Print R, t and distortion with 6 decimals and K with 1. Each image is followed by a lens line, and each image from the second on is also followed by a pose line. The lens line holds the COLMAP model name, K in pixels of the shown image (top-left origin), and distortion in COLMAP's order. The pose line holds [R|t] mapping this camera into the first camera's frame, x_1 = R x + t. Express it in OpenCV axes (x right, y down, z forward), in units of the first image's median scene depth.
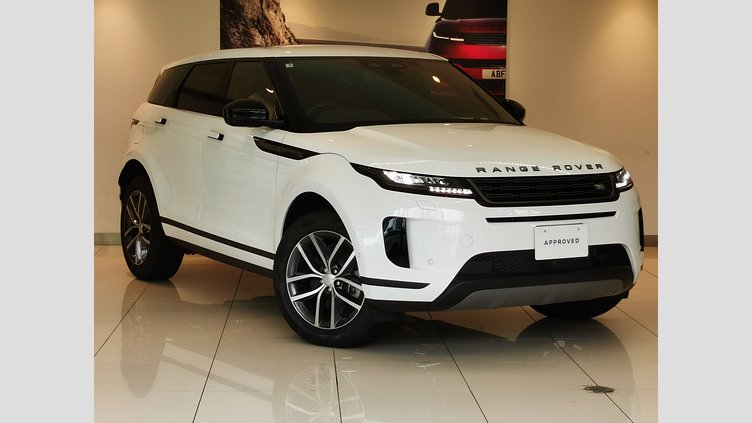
lens RADIAL K [[1736.6, 0, 376.0], [0, 1736.6, 211.5], [0, 0, 1]] dist [-0.032207, -0.045182]
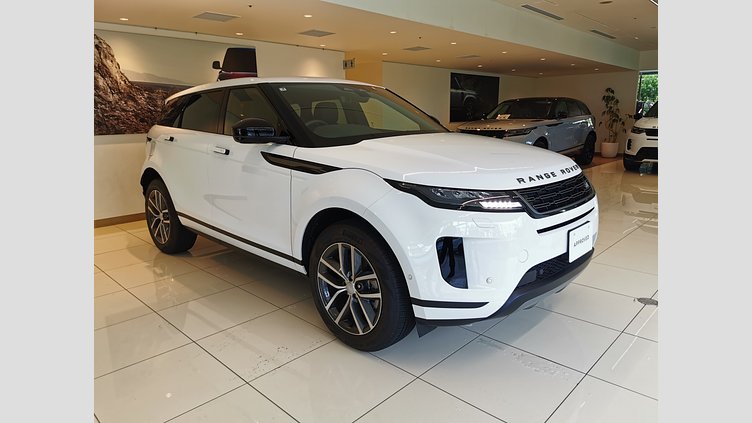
lens RADIAL K [[472.9, 0, 376.0], [0, 472.9, 211.5], [0, 0, 1]] dist [0.035796, -0.000650]
pose [[0.958069, -0.078512, 0.275573, -0.094724], [0.045520, 0.991219, 0.124146, -0.042920], [-0.282900, -0.106396, 0.953230, 0.737552]]
